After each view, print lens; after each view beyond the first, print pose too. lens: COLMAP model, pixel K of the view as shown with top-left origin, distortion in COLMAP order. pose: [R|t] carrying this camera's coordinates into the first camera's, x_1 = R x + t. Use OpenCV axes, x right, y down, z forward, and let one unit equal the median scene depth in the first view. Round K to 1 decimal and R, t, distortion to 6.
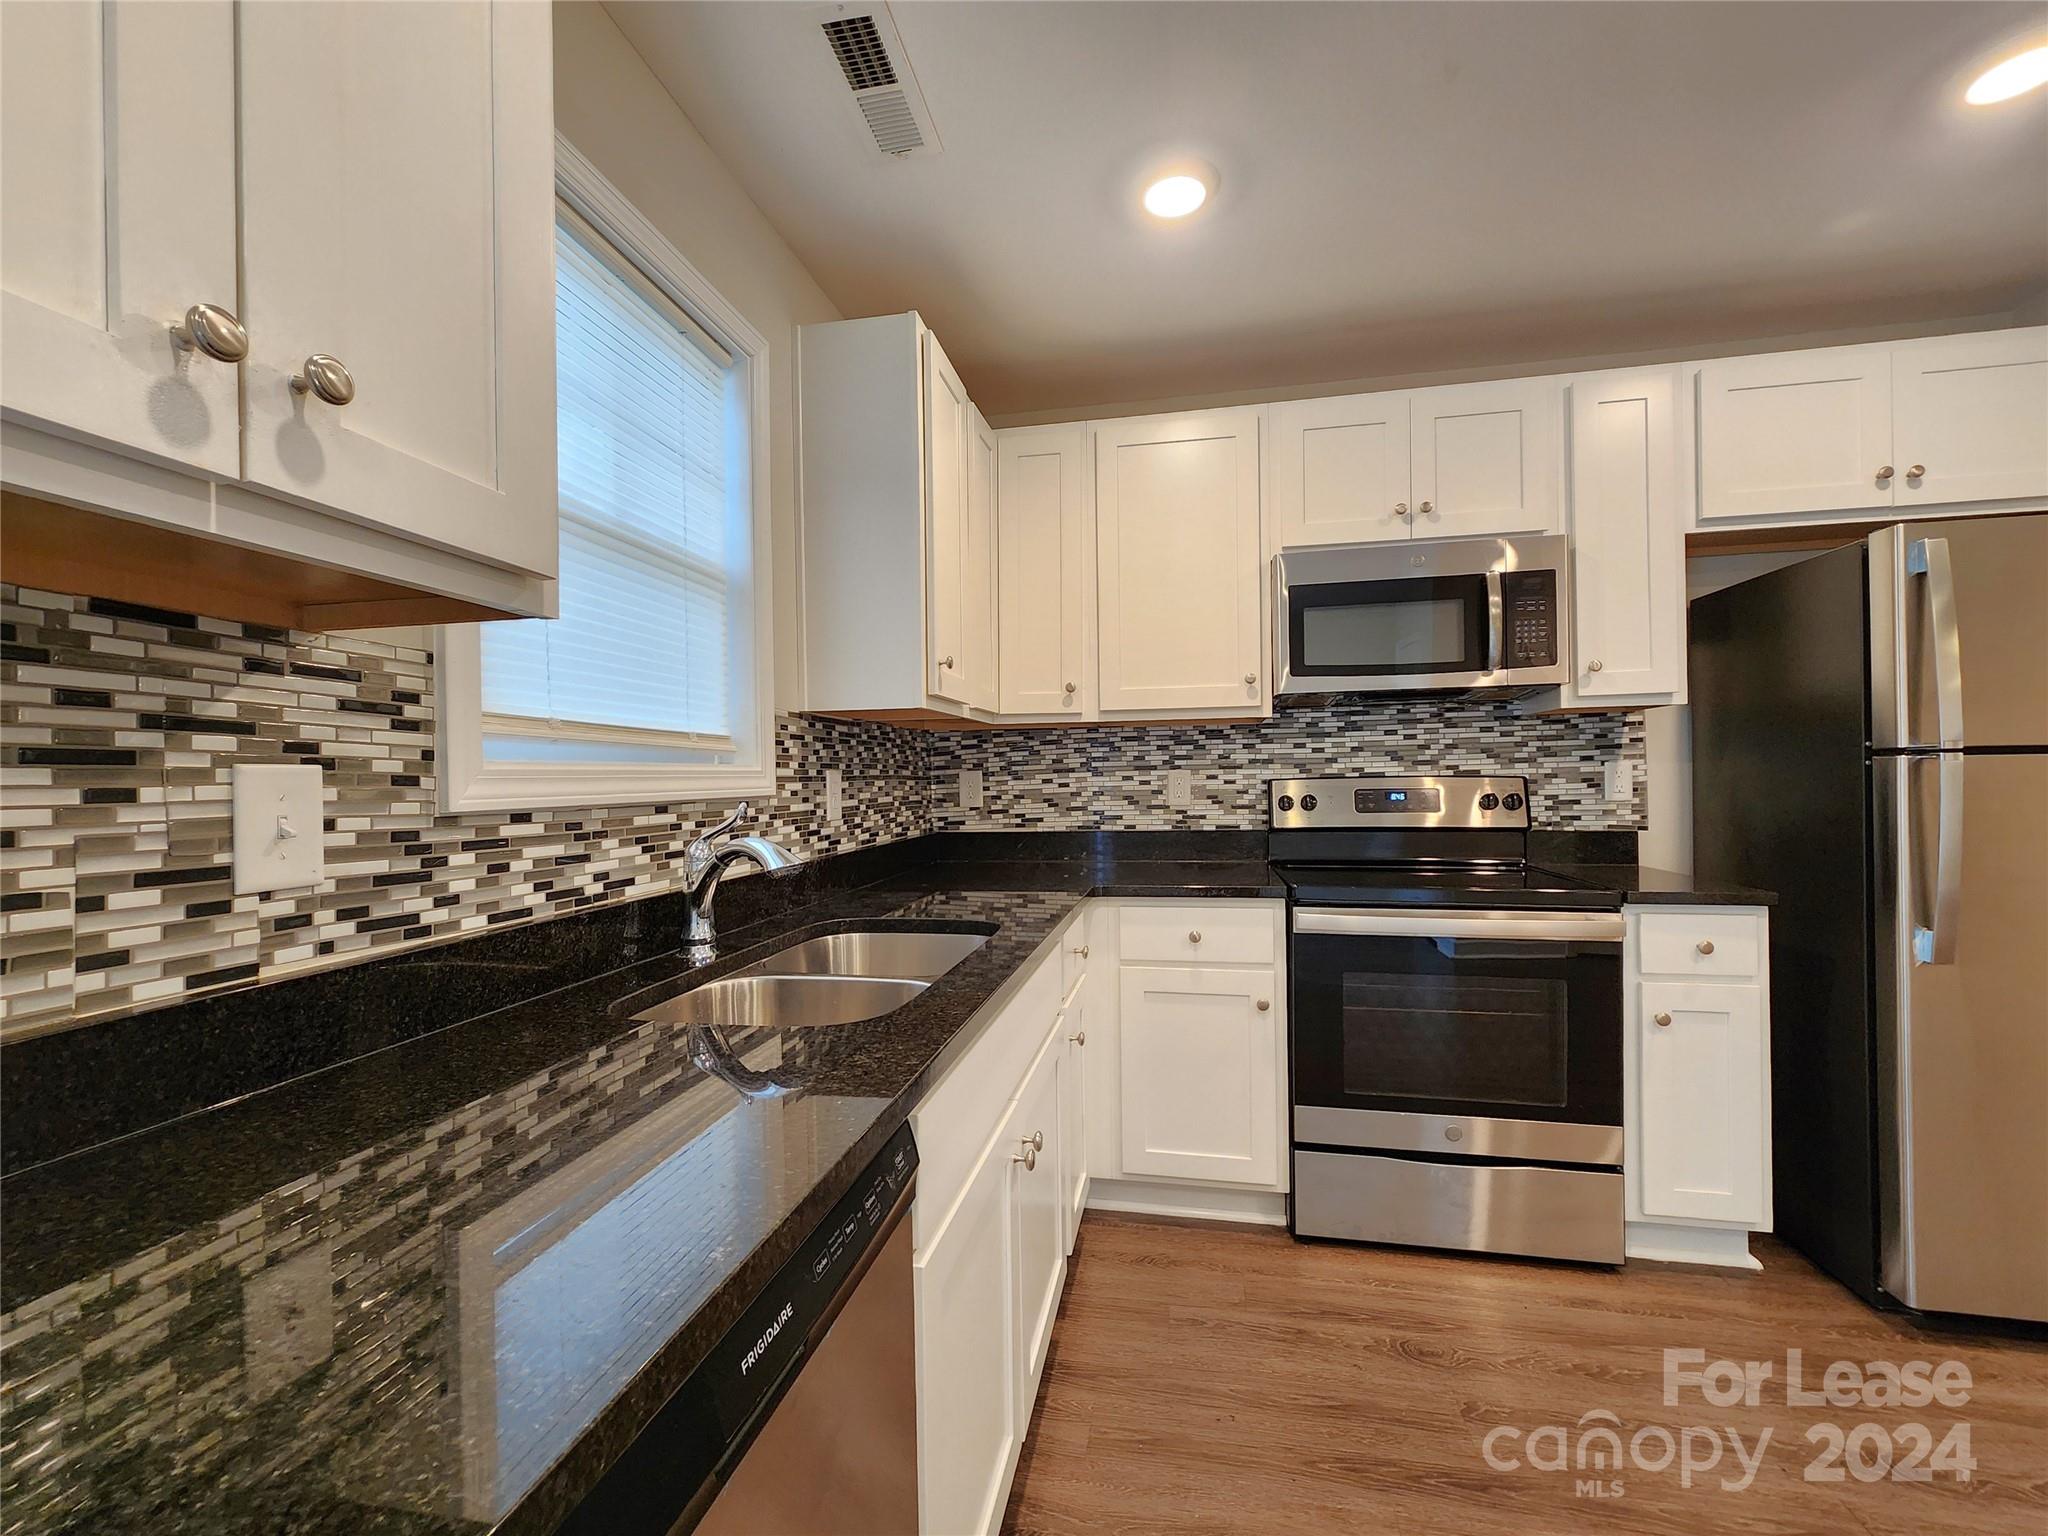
lens RADIAL K [[838.0, 0, 1035.4], [0, 838.0, 773.1], [0, 0, 1]] dist [-0.001071, 0.001674]
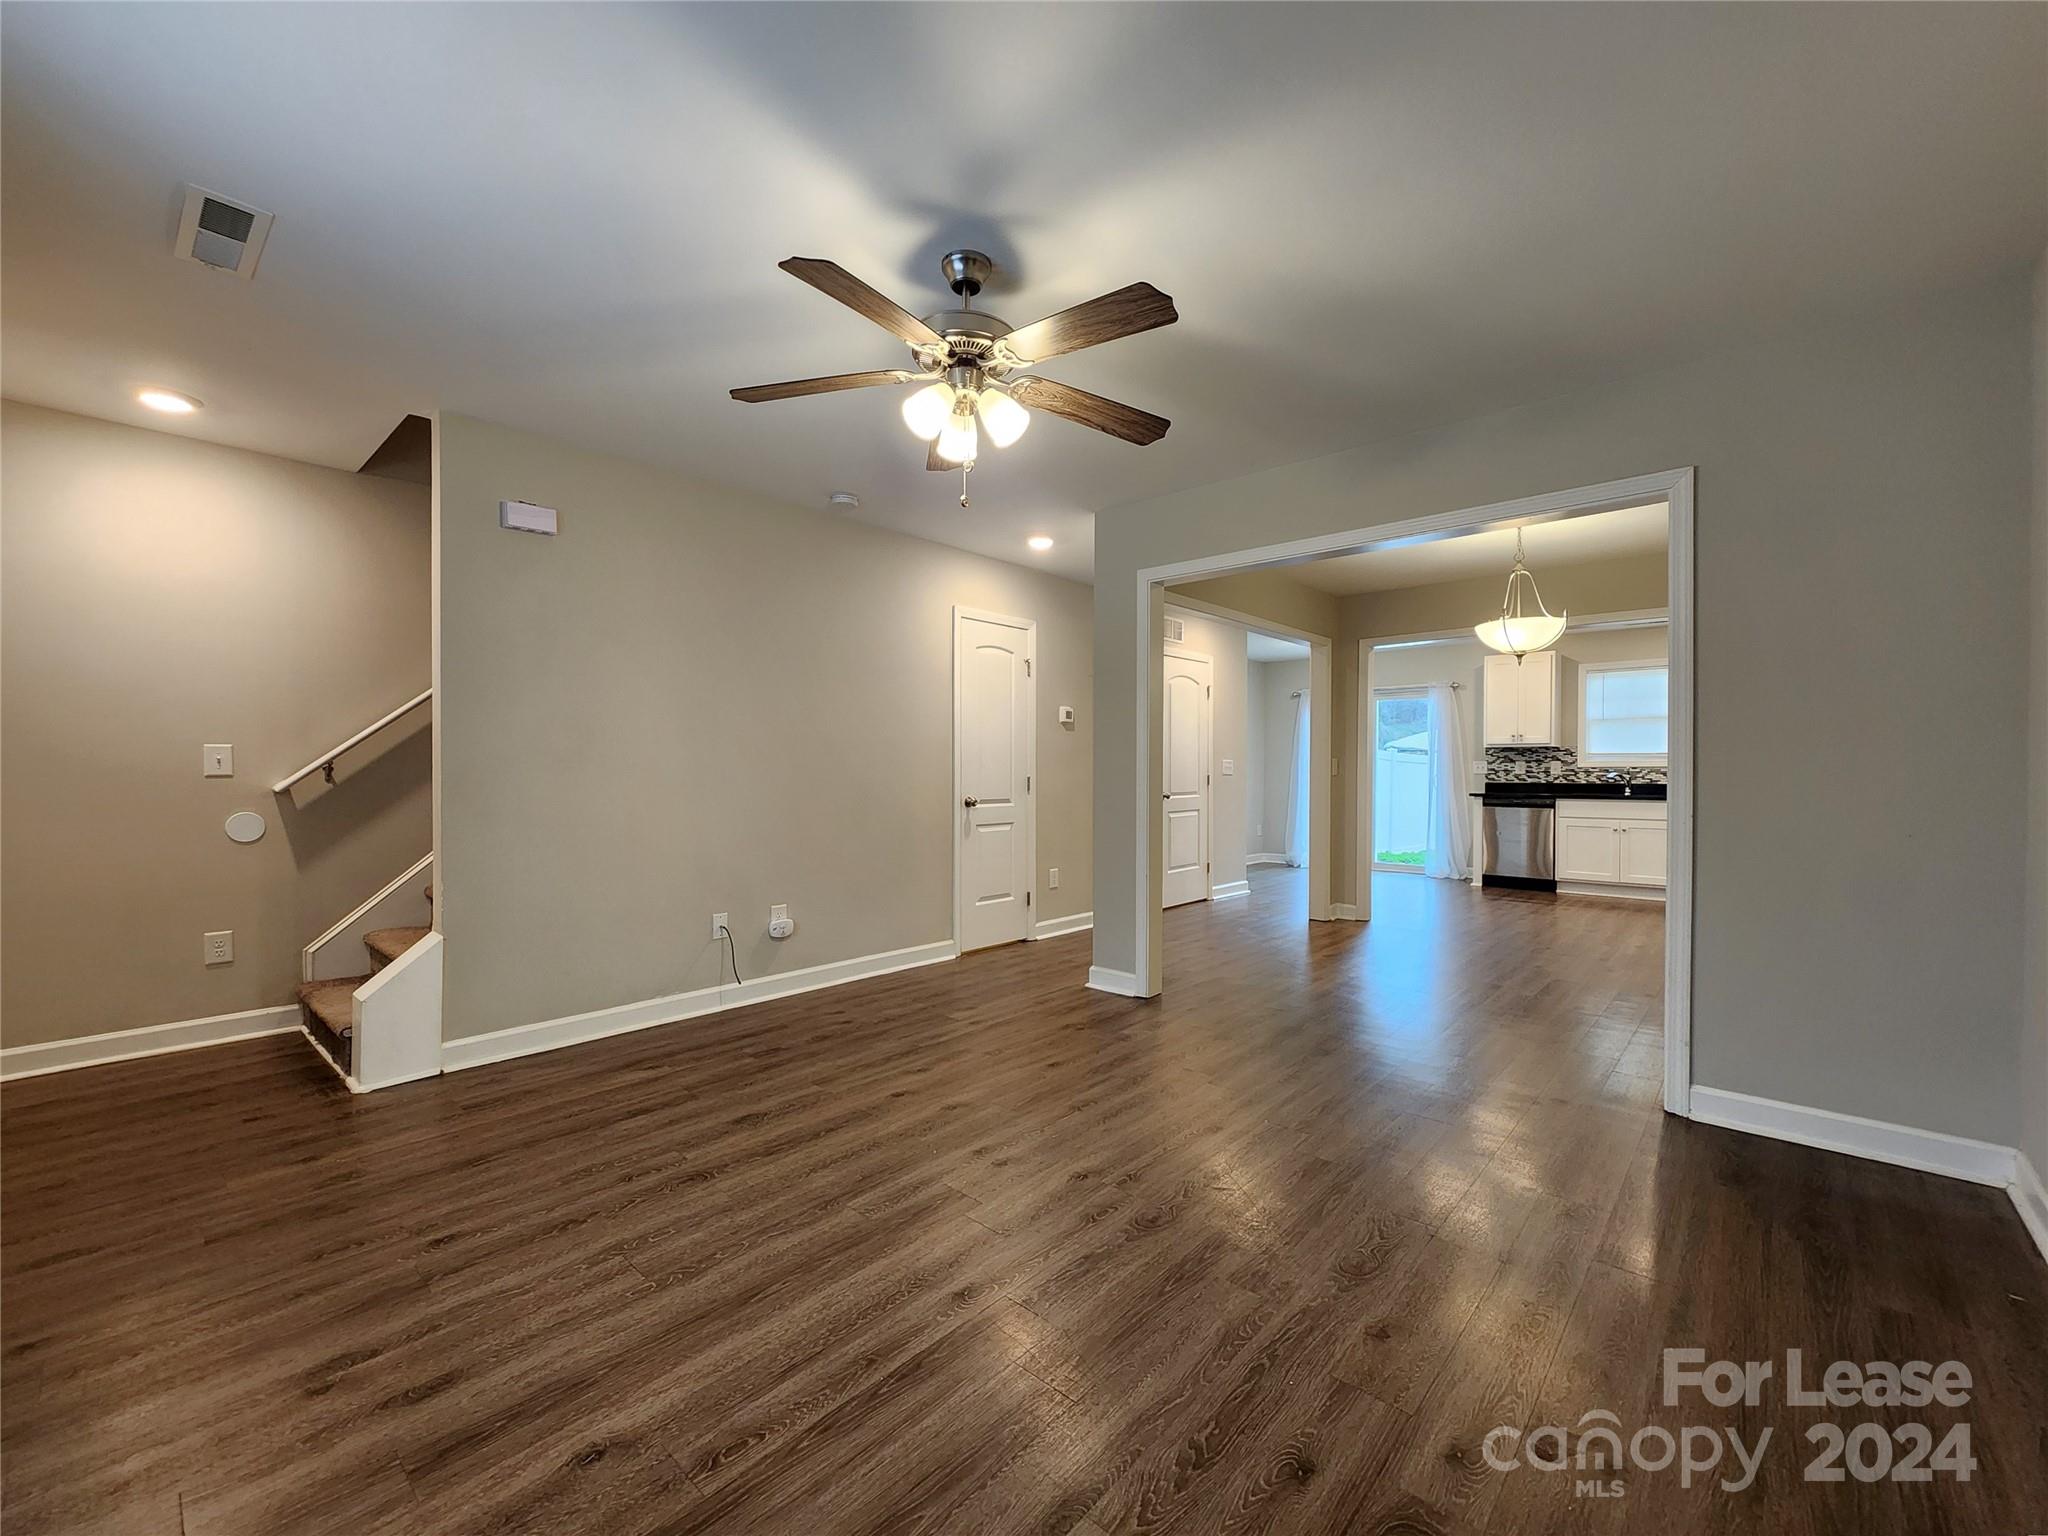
lens RADIAL K [[838.0, 0, 1042.7], [0, 838.0, 786.9], [0, 0, 1]] dist [-0.001071, 0.001674]
pose [[-0.493438, 0.041115, -0.868809, 4.024404], [0.019736, 0.999154, 0.036075, -0.070235], [0.869557, 0.000654, -0.493832, 0.245172]]
